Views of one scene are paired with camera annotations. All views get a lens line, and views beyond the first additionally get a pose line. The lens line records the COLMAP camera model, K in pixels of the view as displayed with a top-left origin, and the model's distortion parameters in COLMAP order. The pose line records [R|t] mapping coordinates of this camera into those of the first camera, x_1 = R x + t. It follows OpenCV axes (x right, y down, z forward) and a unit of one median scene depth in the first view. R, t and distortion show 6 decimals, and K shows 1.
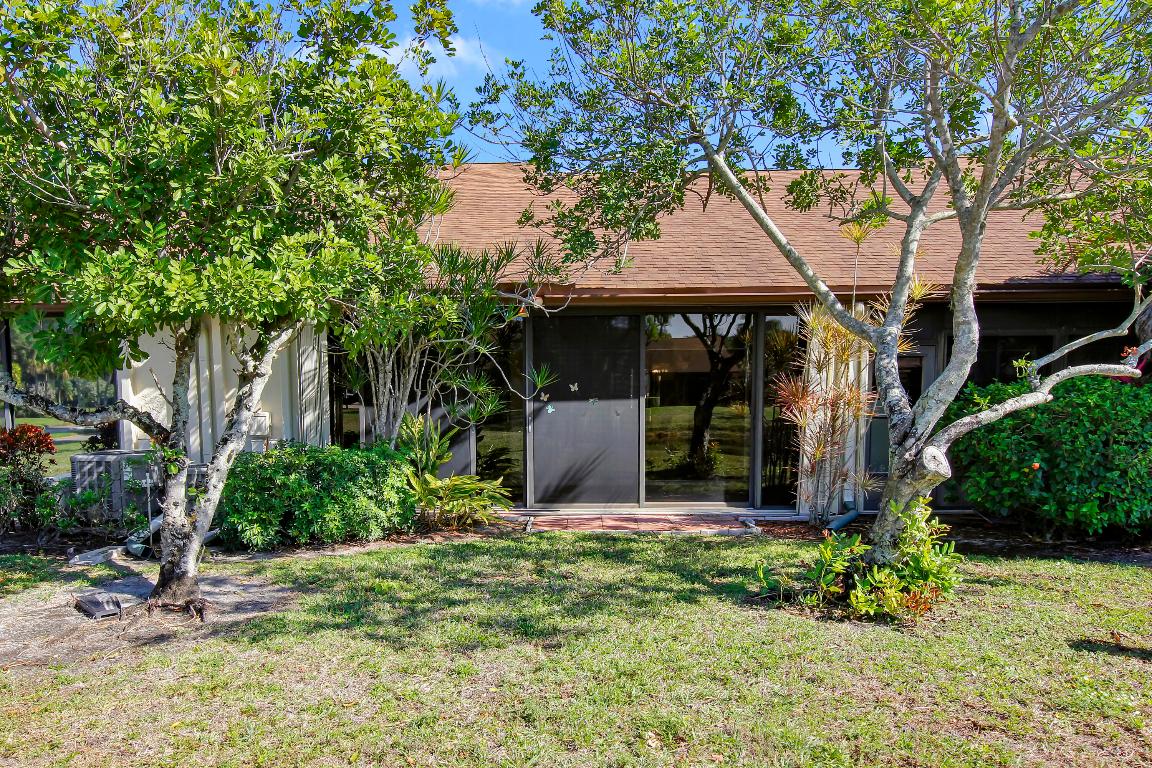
lens RADIAL K [[842.1, 0, 577.1], [0, 842.1, 383.5], [0, 0, 1]] dist [-0.003450, -0.003646]
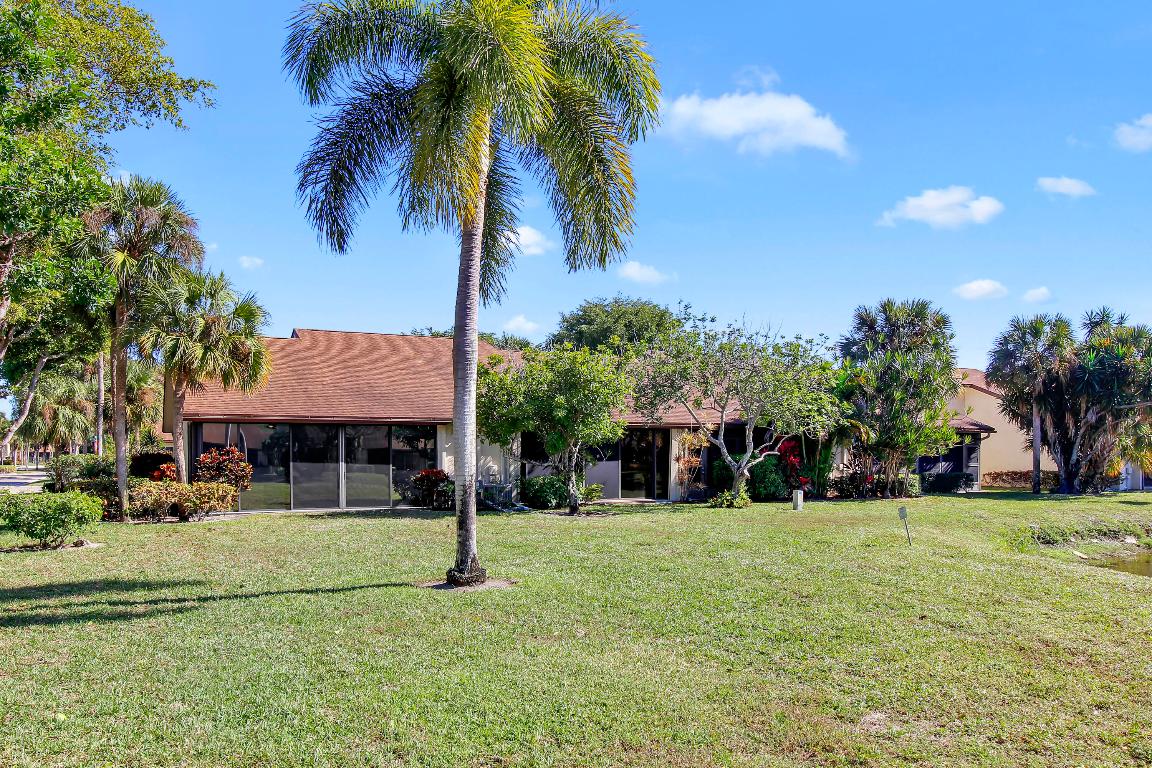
lens RADIAL K [[842.1, 0, 574.8], [0, 842.1, 385.6], [0, 0, 1]] dist [-0.003450, -0.003646]
pose [[0.871122, 0.046981, 0.488814, -2.451773], [-0.005172, 0.996236, -0.086533, 0.021979], [-0.491039, 0.072853, 0.868086, -2.339776]]
